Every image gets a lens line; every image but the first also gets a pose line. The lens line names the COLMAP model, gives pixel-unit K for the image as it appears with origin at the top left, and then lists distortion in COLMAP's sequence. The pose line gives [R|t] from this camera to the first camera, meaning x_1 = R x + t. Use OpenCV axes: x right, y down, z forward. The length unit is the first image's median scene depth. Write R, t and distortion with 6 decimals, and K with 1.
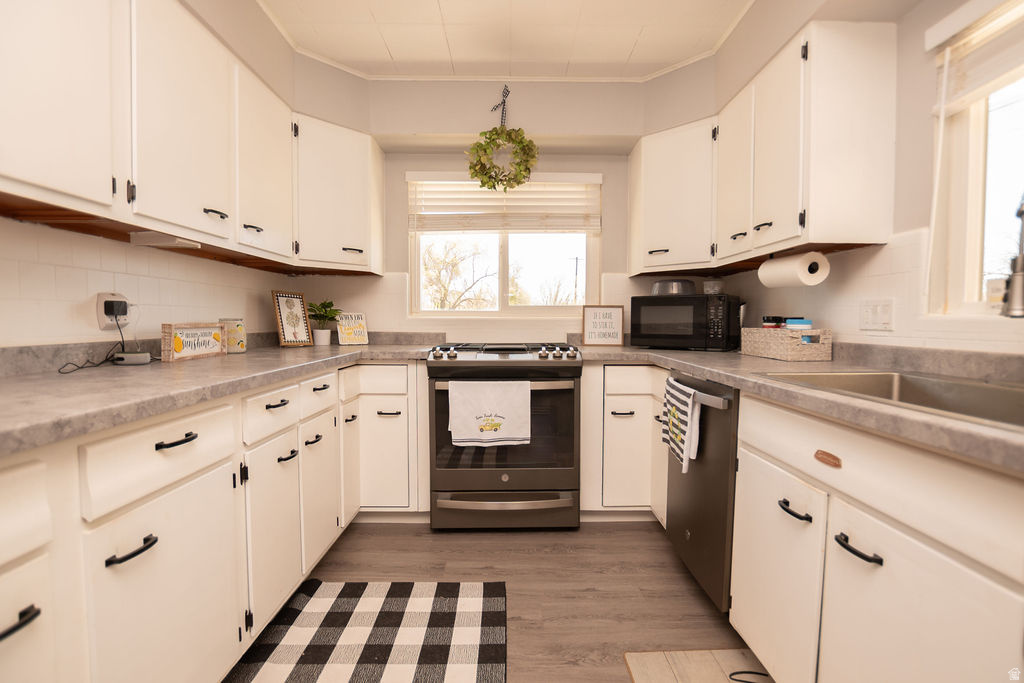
lens RADIAL K [[468.7, 0, 514.8], [0, 468.7, 342.7], [0, 0, 1]] dist [-0.027437, 0.002197]
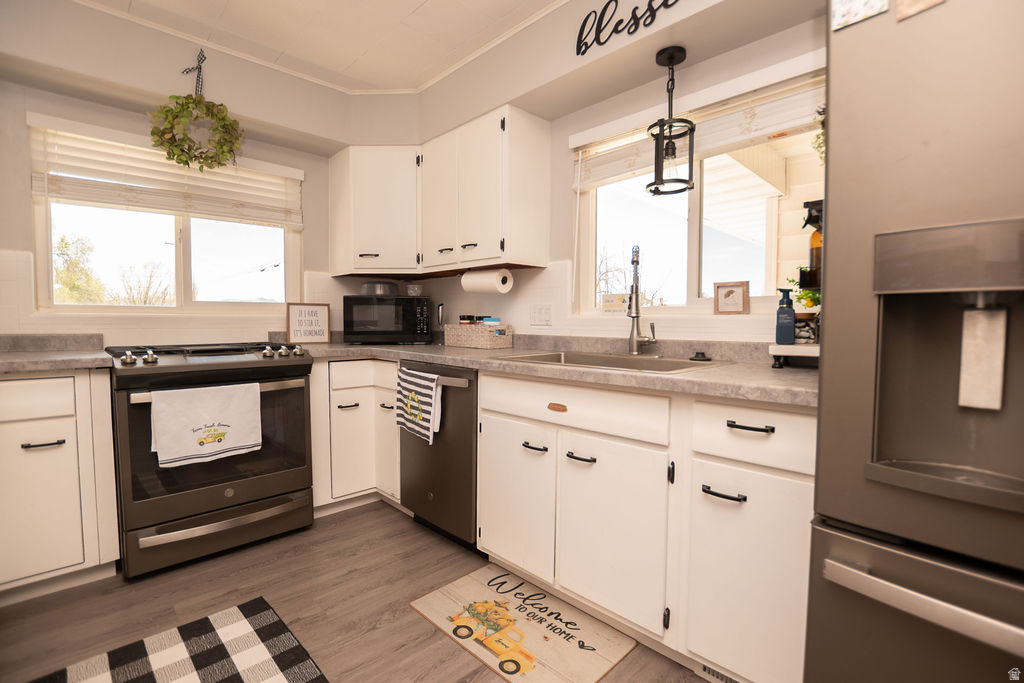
lens RADIAL K [[459.4, 0, 516.1], [0, 459.4, 342.2], [0, 0, 1]] dist [-0.031482, 0.003677]
pose [[0.730123, -0.031861, 0.682572, -0.251602], [0.029164, 0.999455, 0.015457, 0.001854], [-0.682693, 0.008621, 0.730655, -0.020809]]
